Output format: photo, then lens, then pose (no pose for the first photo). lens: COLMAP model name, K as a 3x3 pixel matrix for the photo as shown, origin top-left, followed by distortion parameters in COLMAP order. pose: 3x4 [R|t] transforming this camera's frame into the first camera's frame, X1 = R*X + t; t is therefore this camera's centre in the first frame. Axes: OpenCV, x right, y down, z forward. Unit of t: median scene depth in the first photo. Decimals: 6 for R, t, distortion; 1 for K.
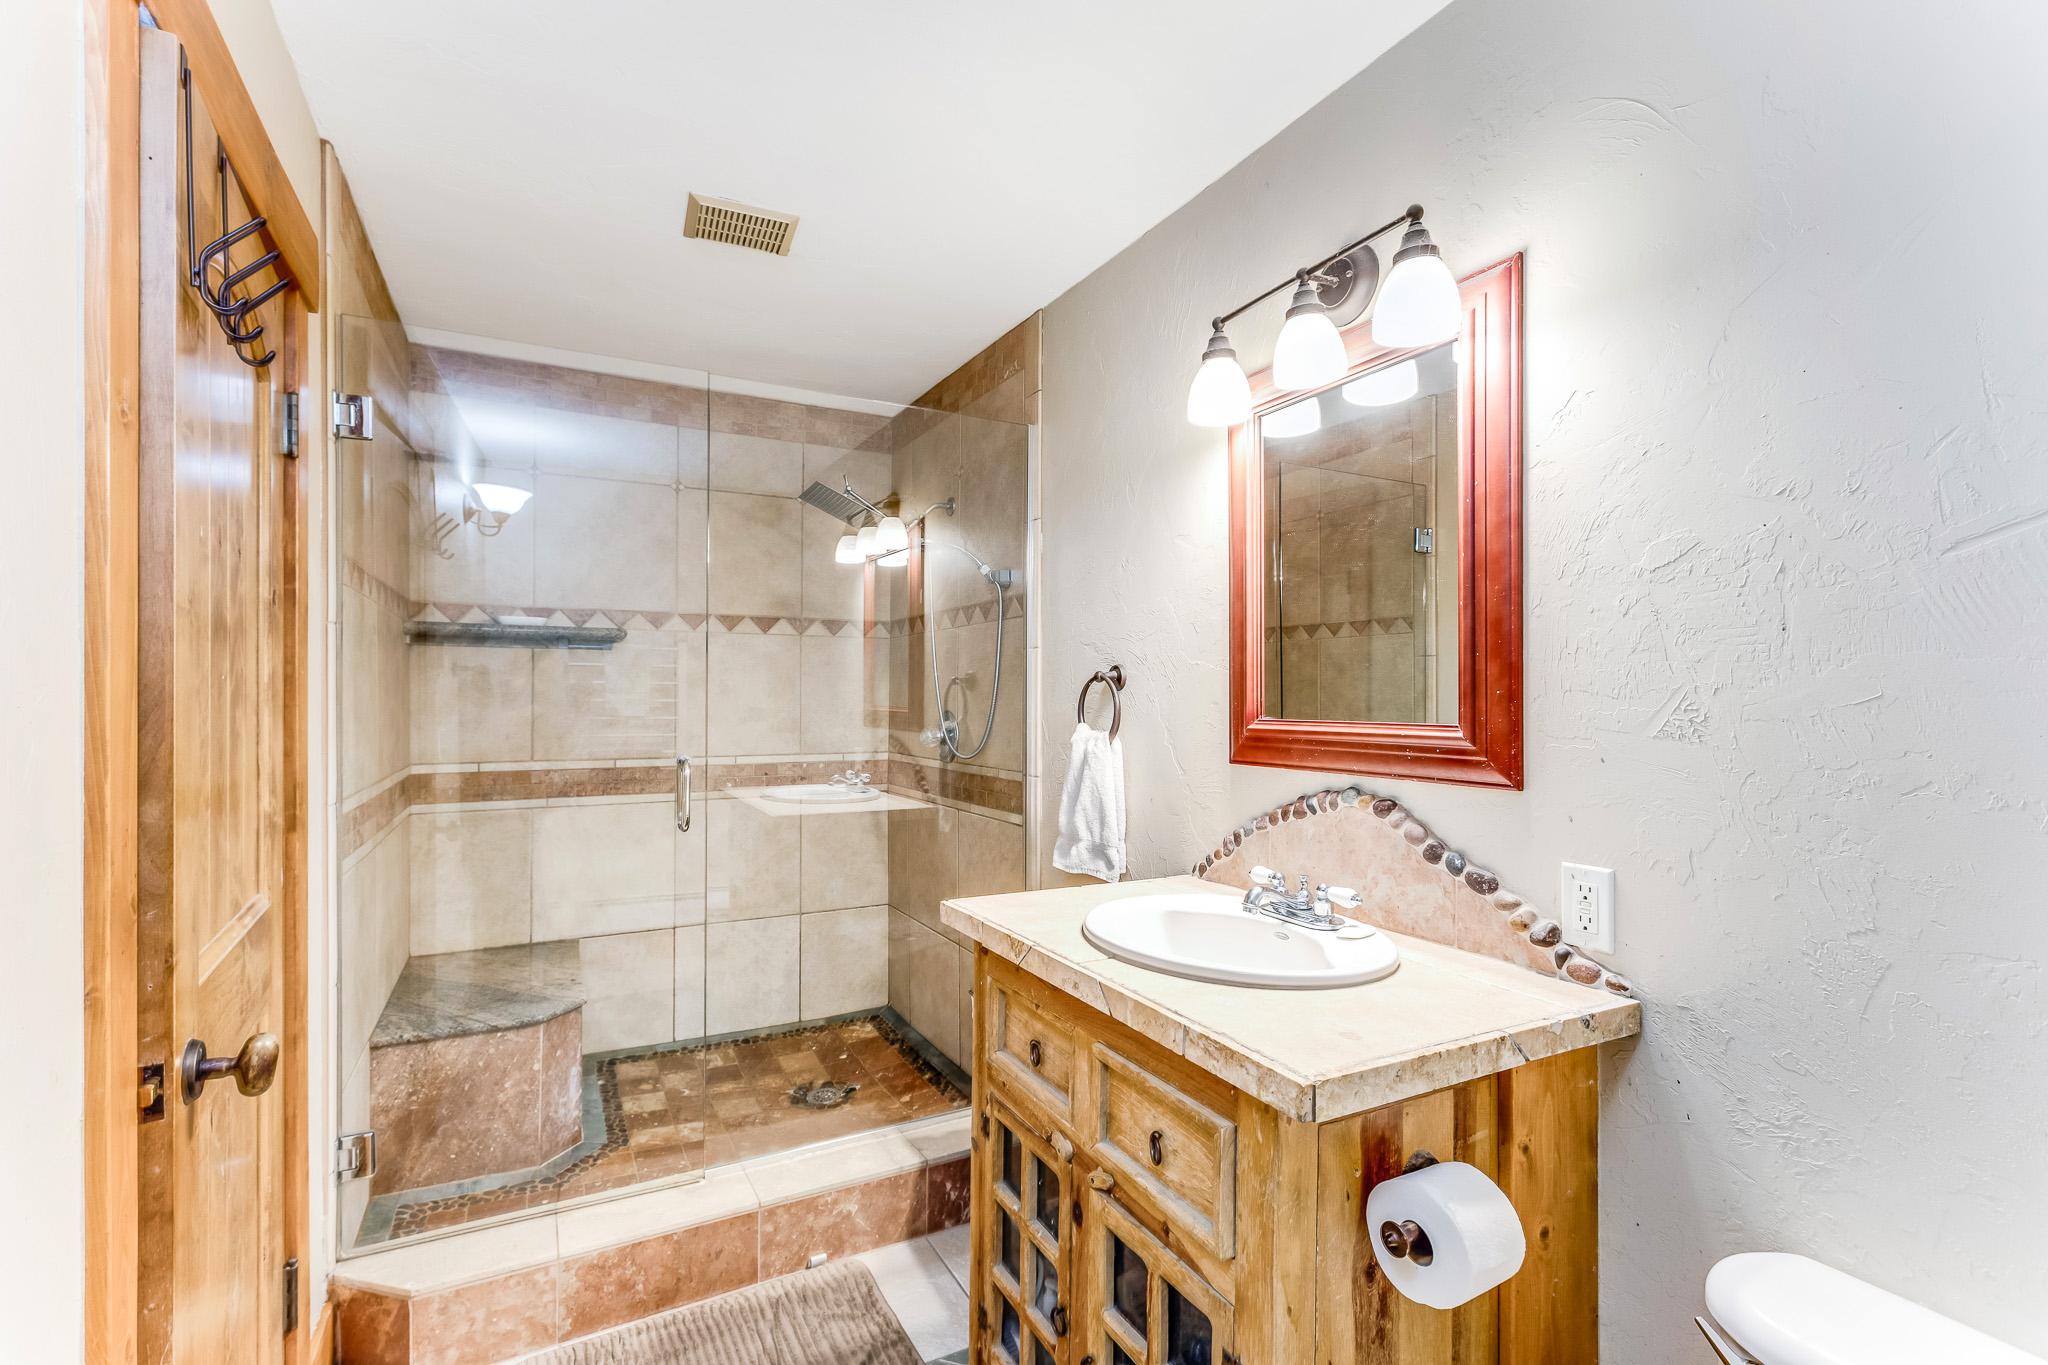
lens RADIAL K [[925.5, 0, 1021.2], [0, 925.5, 698.5], [0, 0, 1]] dist [0.001571, 0.000211]
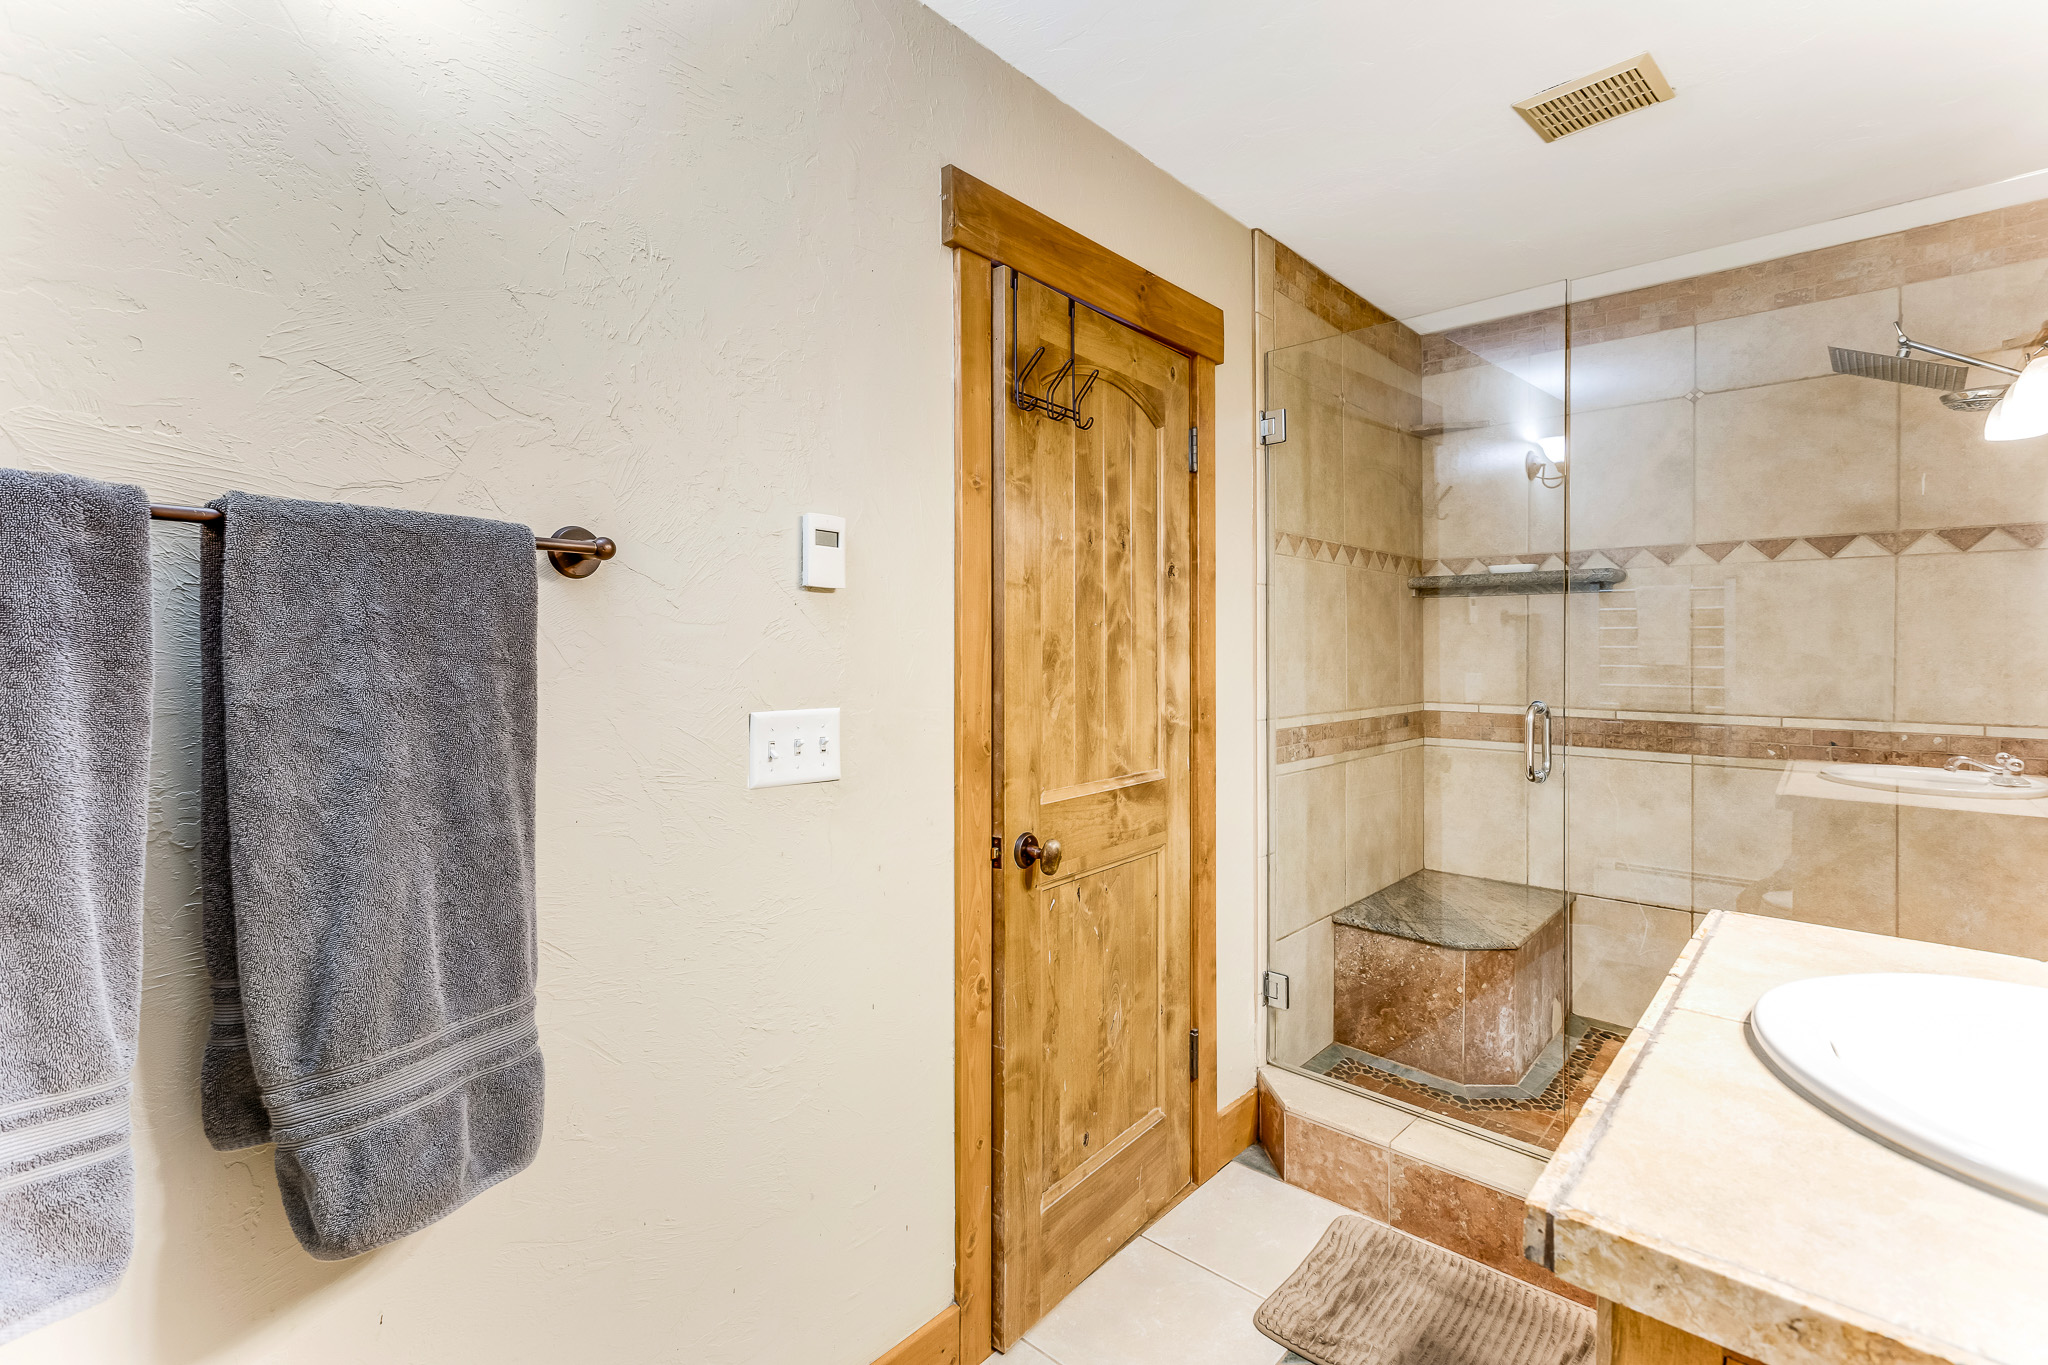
lens RADIAL K [[923.2, 0, 1017.6], [0, 923.2, 658.8], [0, 0, 1]] dist [0.002088, 0.000159]
pose [[0.327477, 0.010492, -0.944801, 0.305160], [-0.004008, 0.999945, 0.009715, 0.010138], [0.944851, 0.000605, 0.327501, 0.173040]]
